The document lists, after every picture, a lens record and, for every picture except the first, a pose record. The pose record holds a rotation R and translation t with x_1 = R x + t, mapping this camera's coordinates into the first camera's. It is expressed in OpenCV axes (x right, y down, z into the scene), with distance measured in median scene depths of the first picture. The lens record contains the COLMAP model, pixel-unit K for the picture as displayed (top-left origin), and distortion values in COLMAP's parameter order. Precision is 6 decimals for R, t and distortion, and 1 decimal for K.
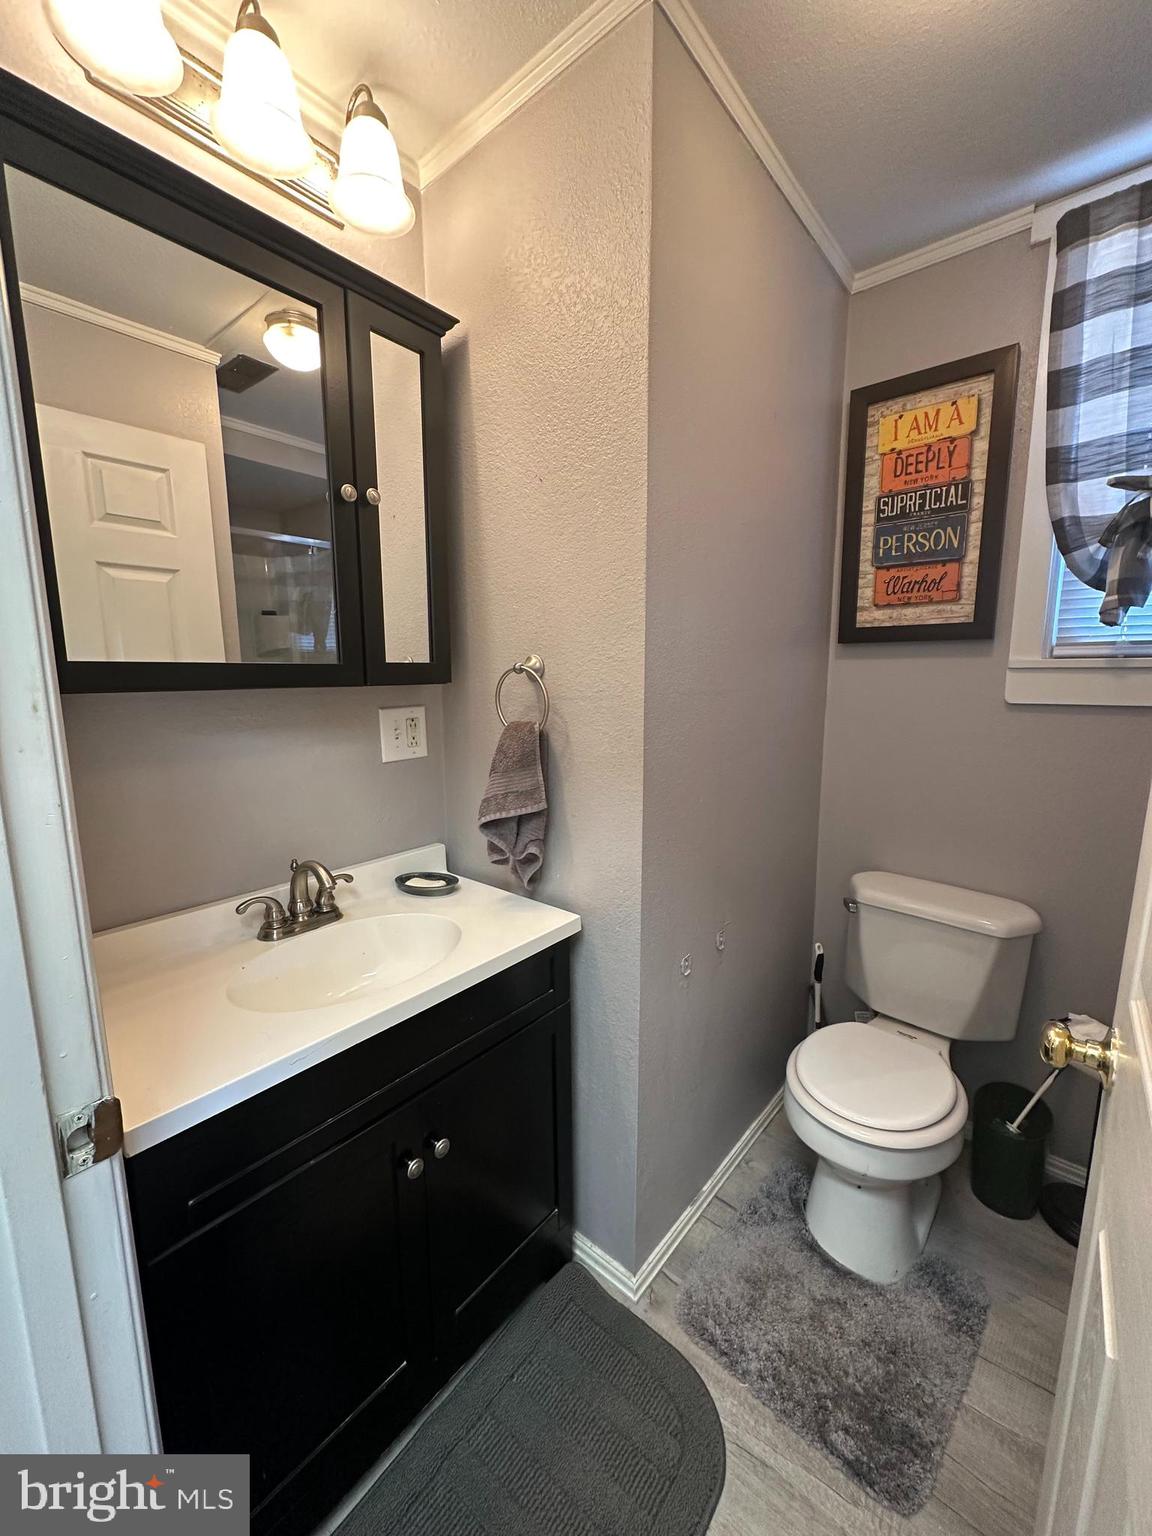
lens RADIAL K [[614.7, 0, 577.2], [0, 614.7, 769.6], [0, 0, 1]] dist [-0.004323, 0.000572]
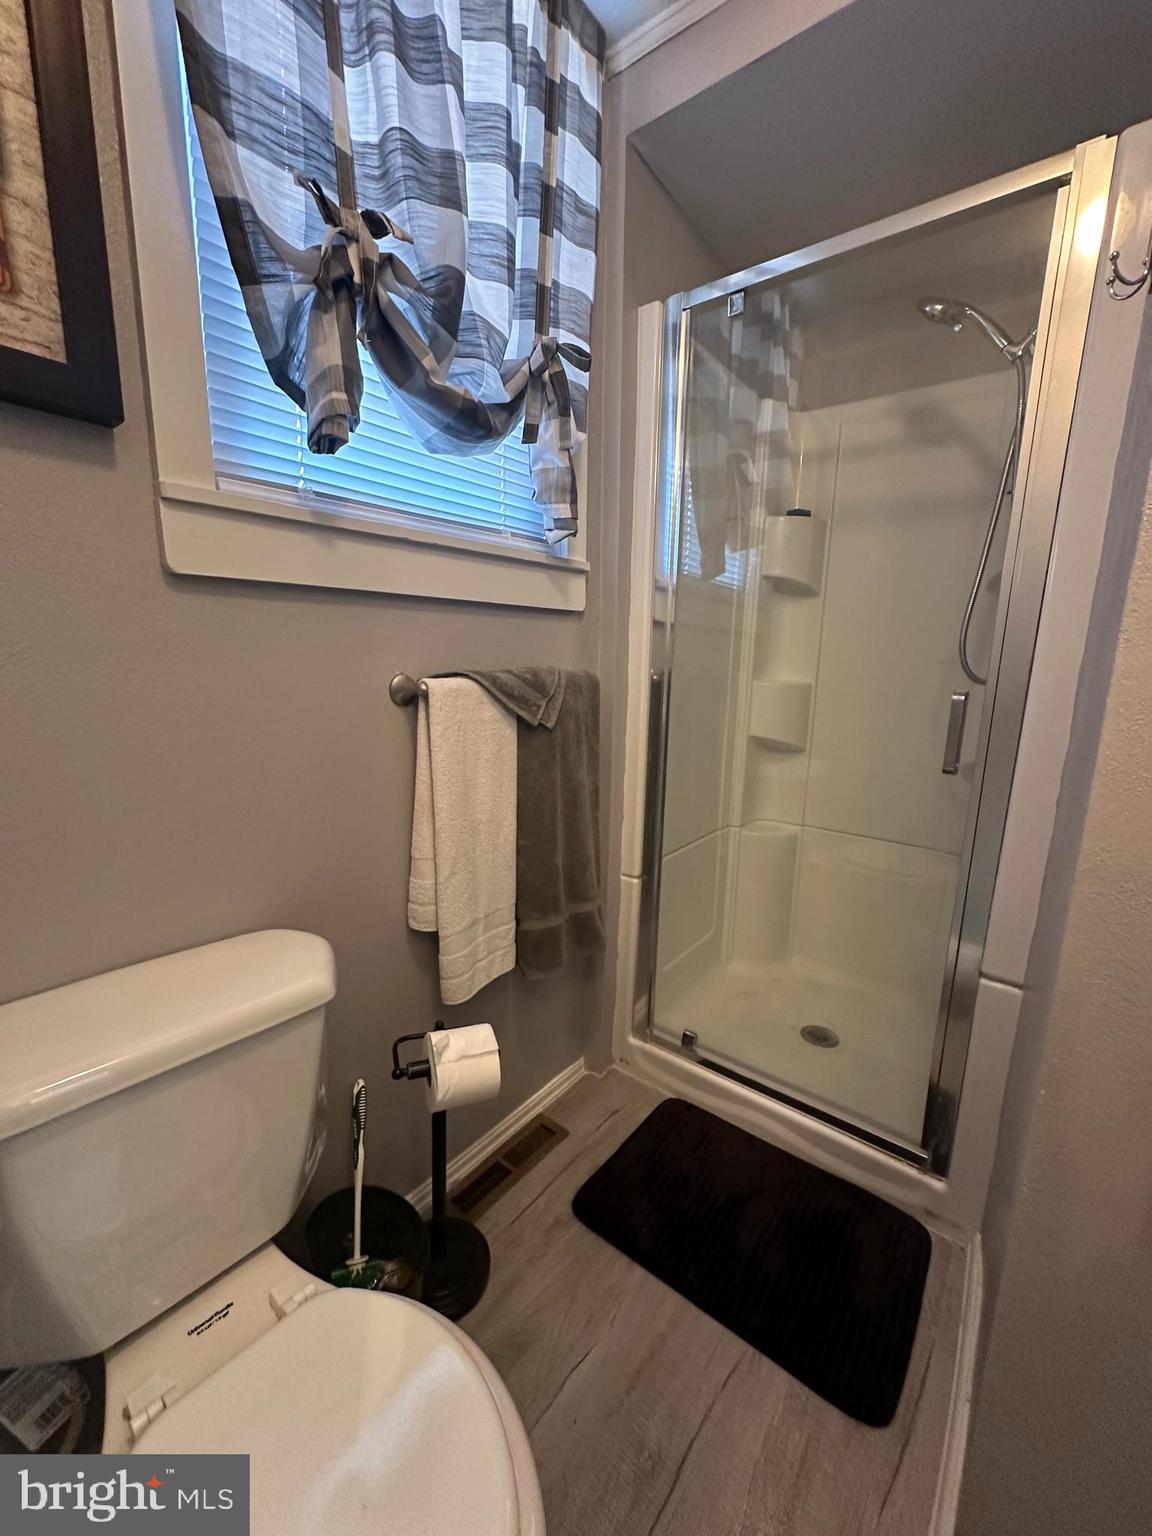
lens RADIAL K [[614.7, 0, 578.7], [0, 614.7, 768.4], [0, 0, 1]] dist [-0.004323, 0.000572]
pose [[-0.033843, -0.182628, 0.982600, 0.169581], [0.134680, 0.973362, 0.185549, -0.000530], [-0.990311, 0.138616, -0.008345, 0.709683]]
